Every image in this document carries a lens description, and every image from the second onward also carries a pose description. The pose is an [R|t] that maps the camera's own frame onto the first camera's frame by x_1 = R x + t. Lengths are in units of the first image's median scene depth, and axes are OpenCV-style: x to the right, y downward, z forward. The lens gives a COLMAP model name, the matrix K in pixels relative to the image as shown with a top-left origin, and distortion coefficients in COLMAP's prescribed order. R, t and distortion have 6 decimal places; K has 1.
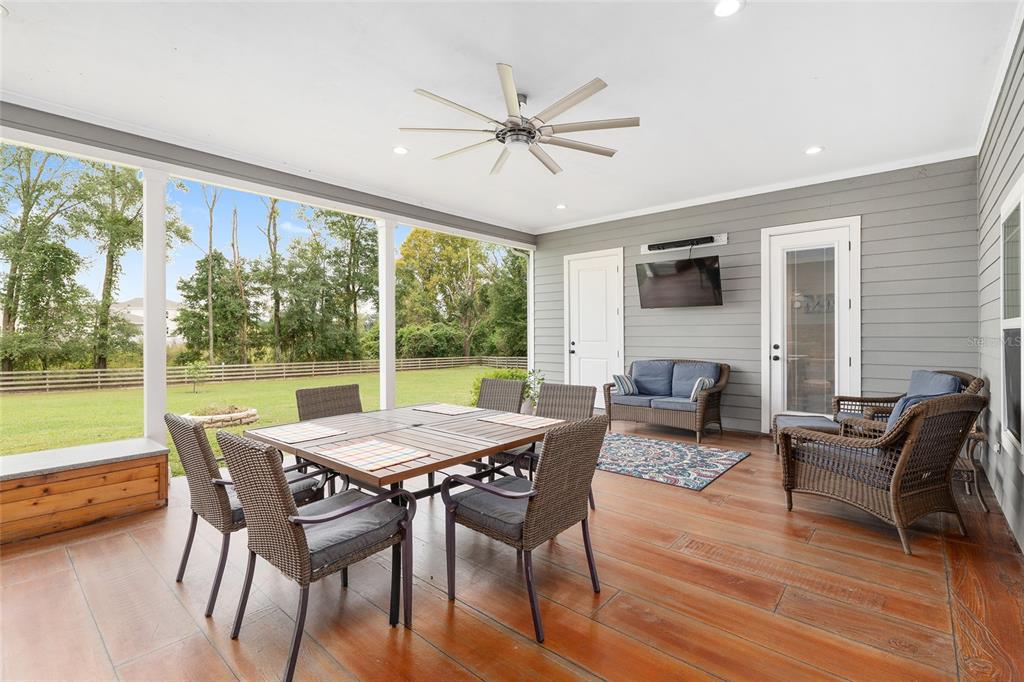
lens RADIAL K [[462.3, 0, 514.7], [0, 462.3, 332.3], [0, 0, 1]] dist [-0.001052, 0.000013]
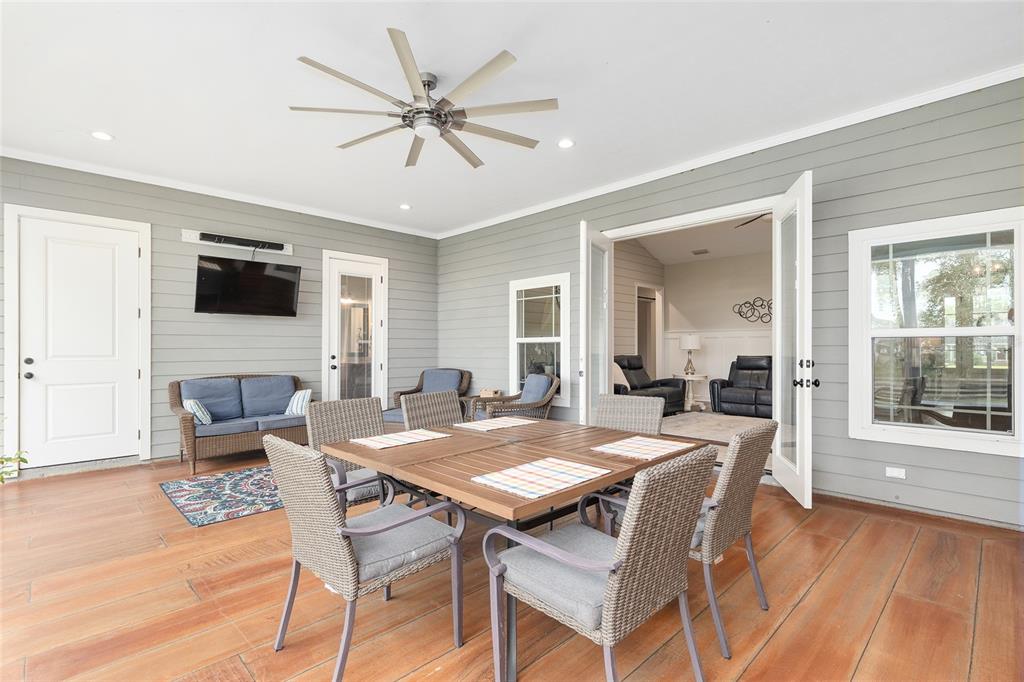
lens RADIAL K [[464.0, 0, 506.5], [0, 464.0, 349.8], [0, 0, 1]] dist [0.000185, 0.000423]
pose [[0.105338, -0.007035, 0.994412, -0.484522], [-0.007396, 0.999942, 0.007857, 0.001147], [-0.994409, -0.008182, 0.105280, 0.432150]]
